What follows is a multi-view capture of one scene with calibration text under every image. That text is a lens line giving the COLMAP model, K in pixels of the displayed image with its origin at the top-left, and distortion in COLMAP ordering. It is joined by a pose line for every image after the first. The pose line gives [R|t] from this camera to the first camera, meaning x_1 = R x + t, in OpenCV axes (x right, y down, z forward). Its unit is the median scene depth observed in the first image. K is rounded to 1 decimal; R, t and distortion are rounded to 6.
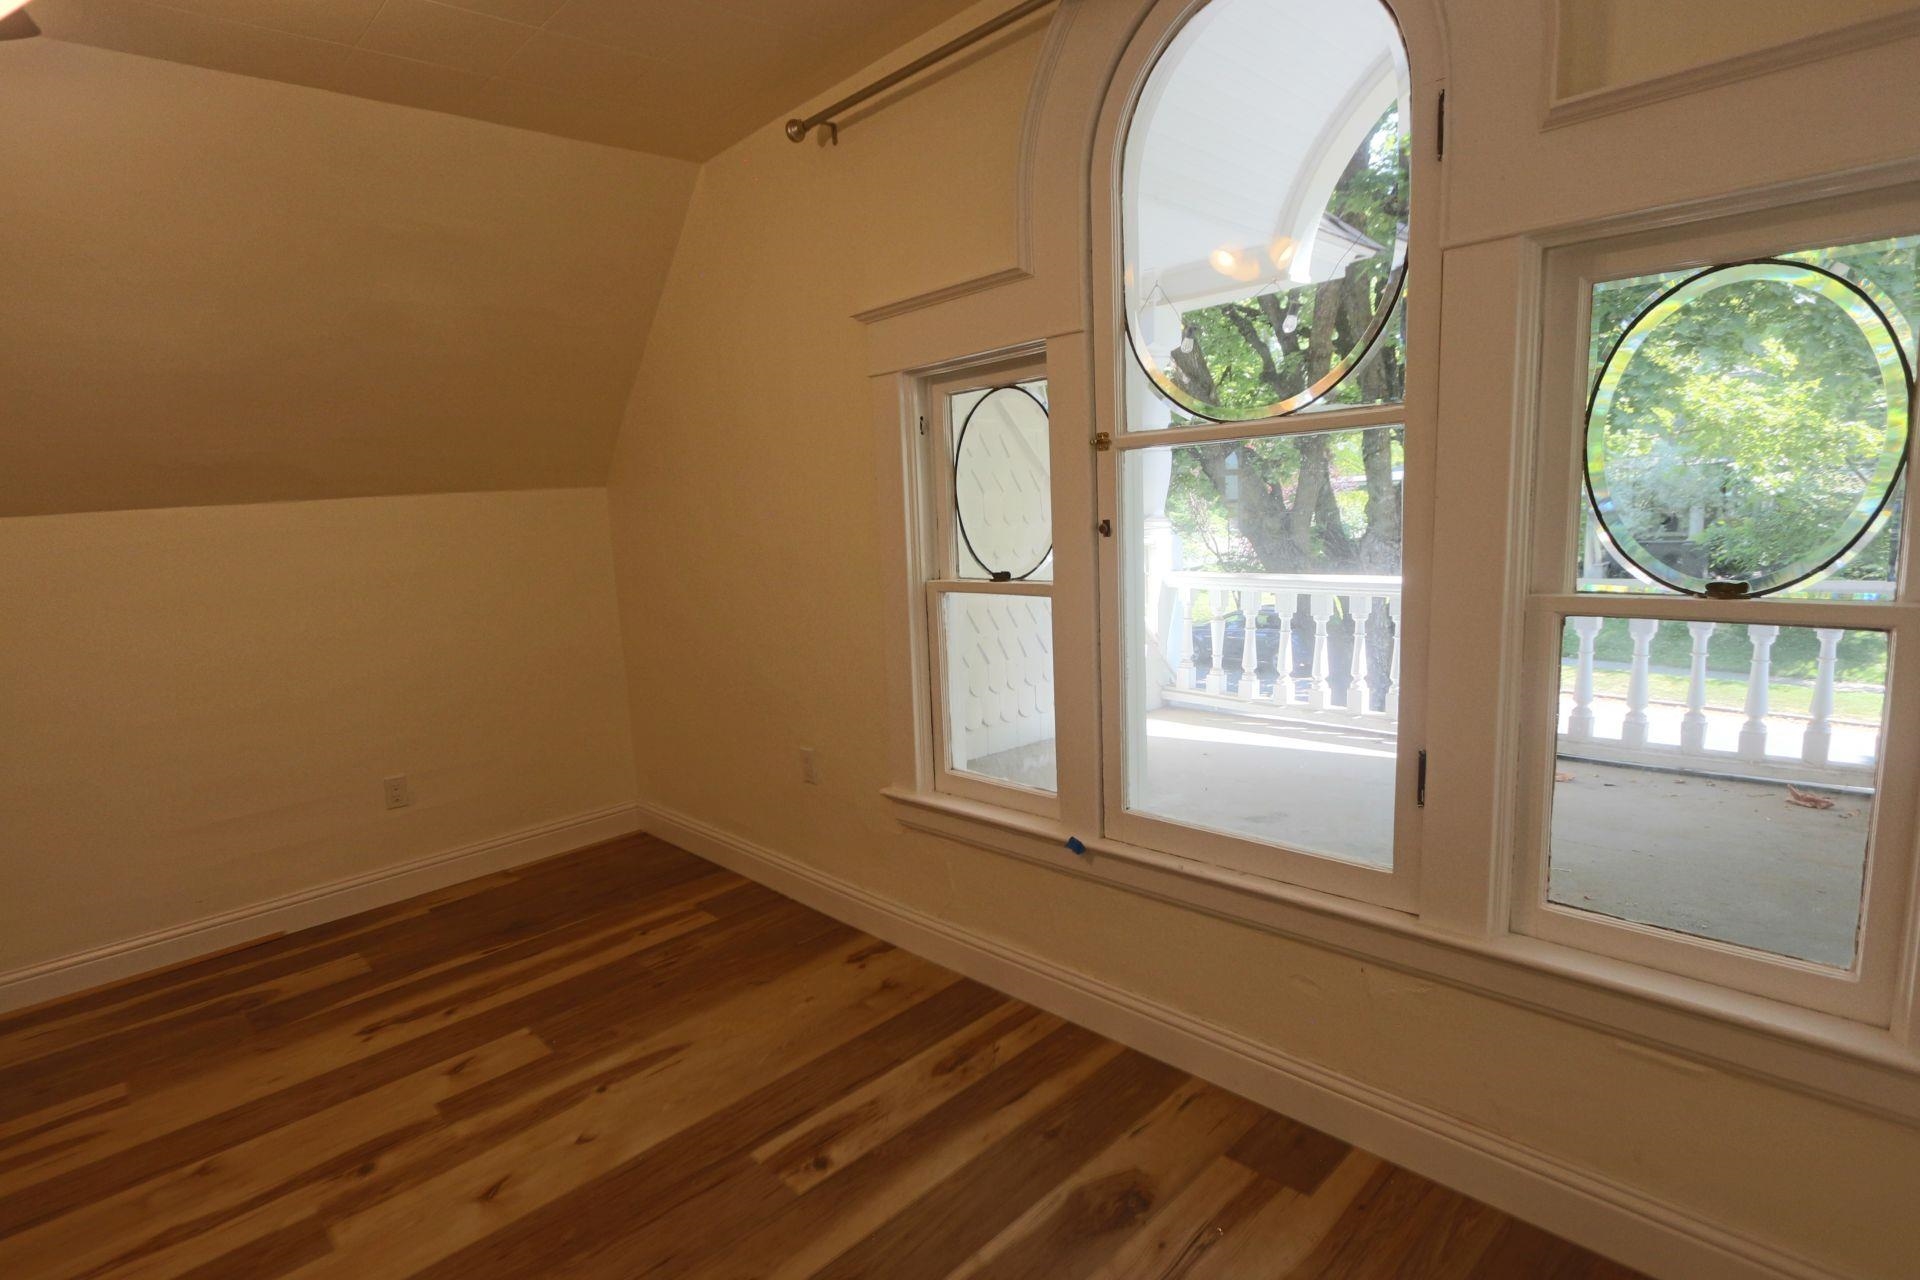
lens RADIAL K [[985.4, 0, 940.7], [0, 985.4, 652.8], [0, 0, 1]] dist [-0.018441, 0.001990]
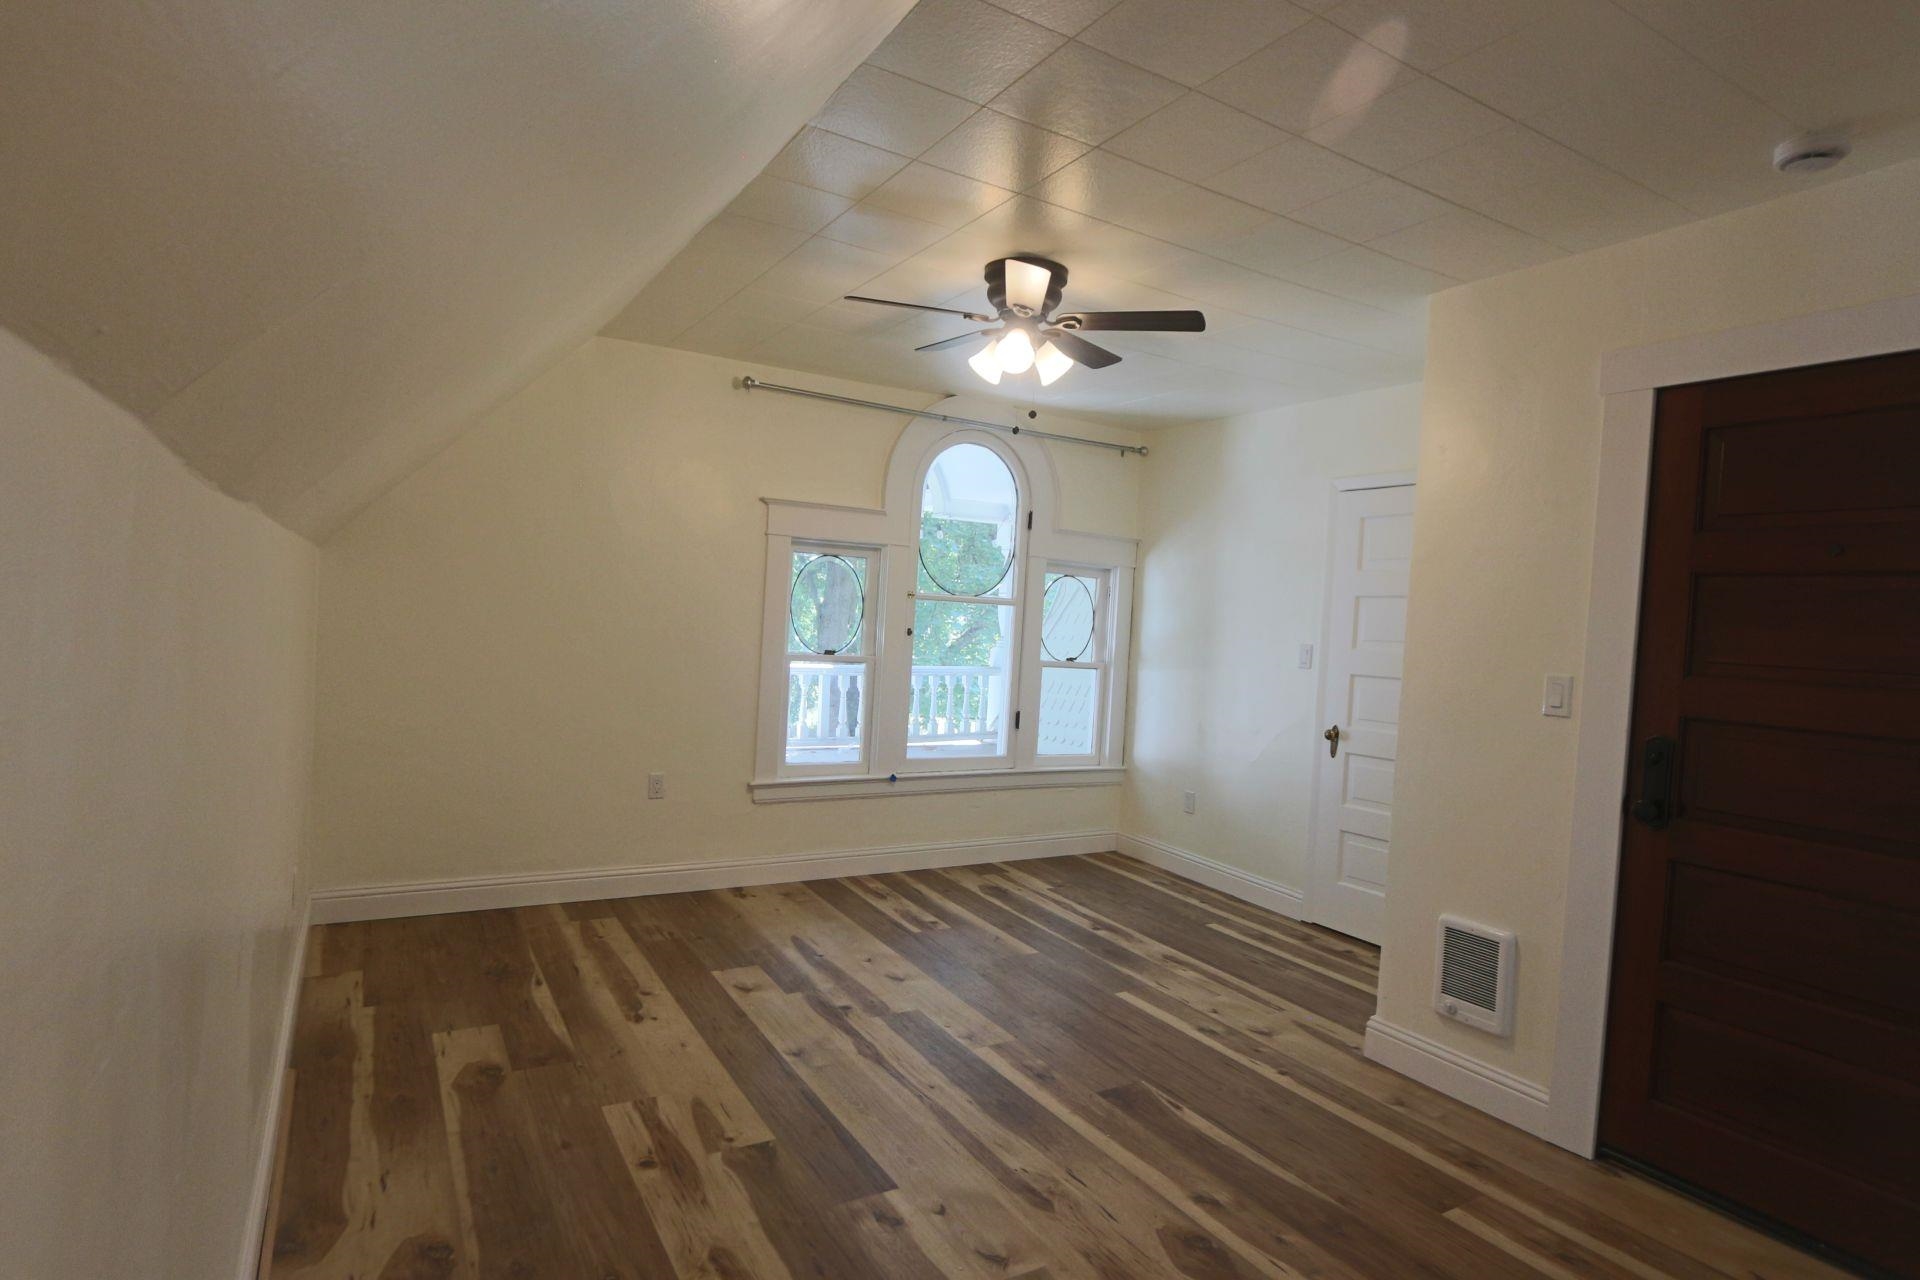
lens RADIAL K [[985.4, 0, 940.7], [0, 985.4, 652.8], [0, 0, 1]] dist [-0.018441, 0.001990]
pose [[0.217256, 0.040398, 0.975278, -1.869350], [0.084390, 0.994625, -0.059999, 0.060278], [-0.972460, 0.095339, 0.212679, 0.402698]]
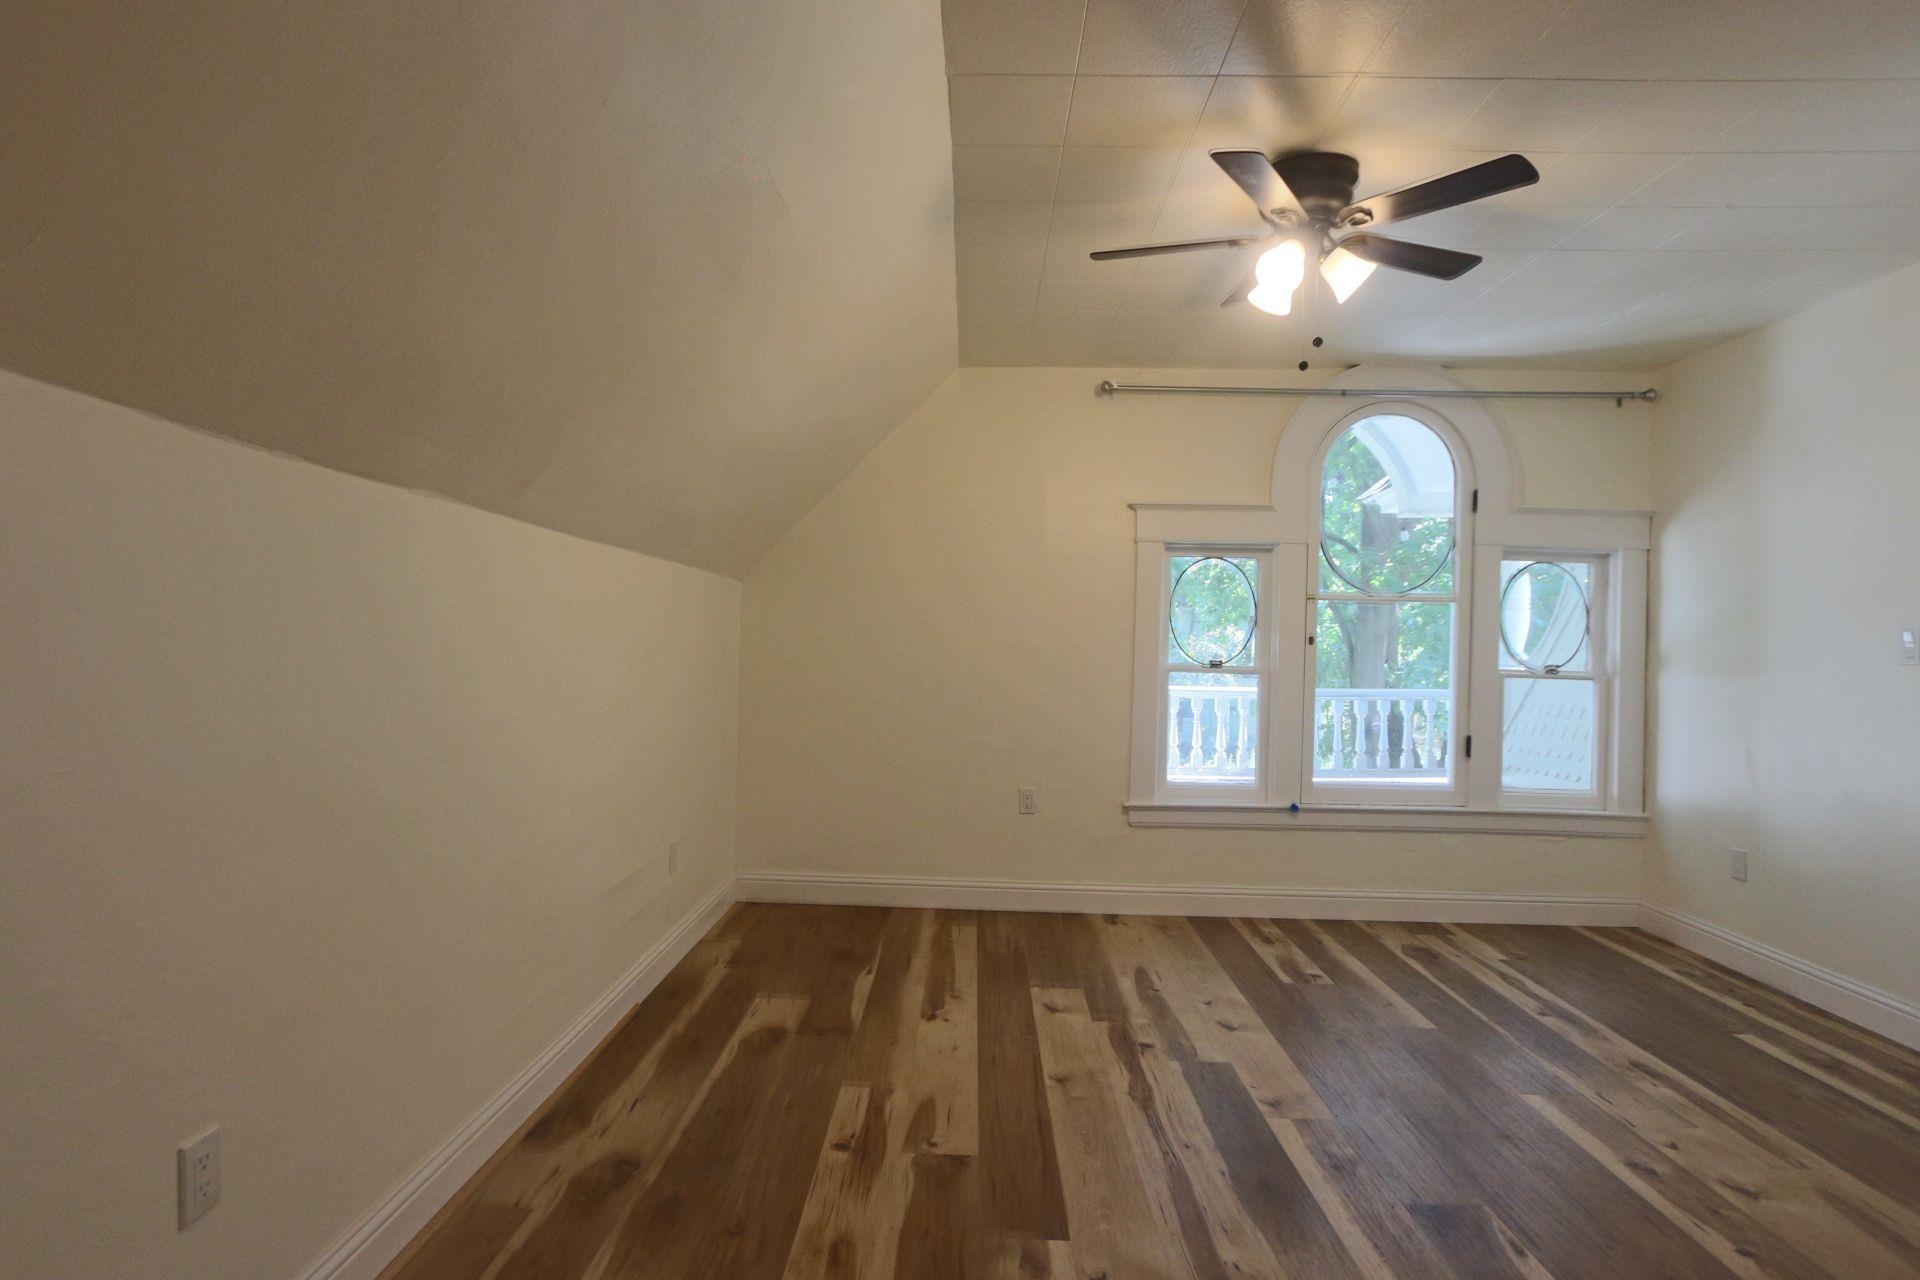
lens RADIAL K [[984.3, 0, 927.2], [0, 984.3, 645.0], [0, 0, 1]] dist [-0.023087, 0.001488]
pose [[0.713050, 0.084443, 0.696010, -1.613460], [0.043230, 0.985536, -0.163858, 0.160013], [-0.699780, 0.146927, 0.699086, 0.138481]]
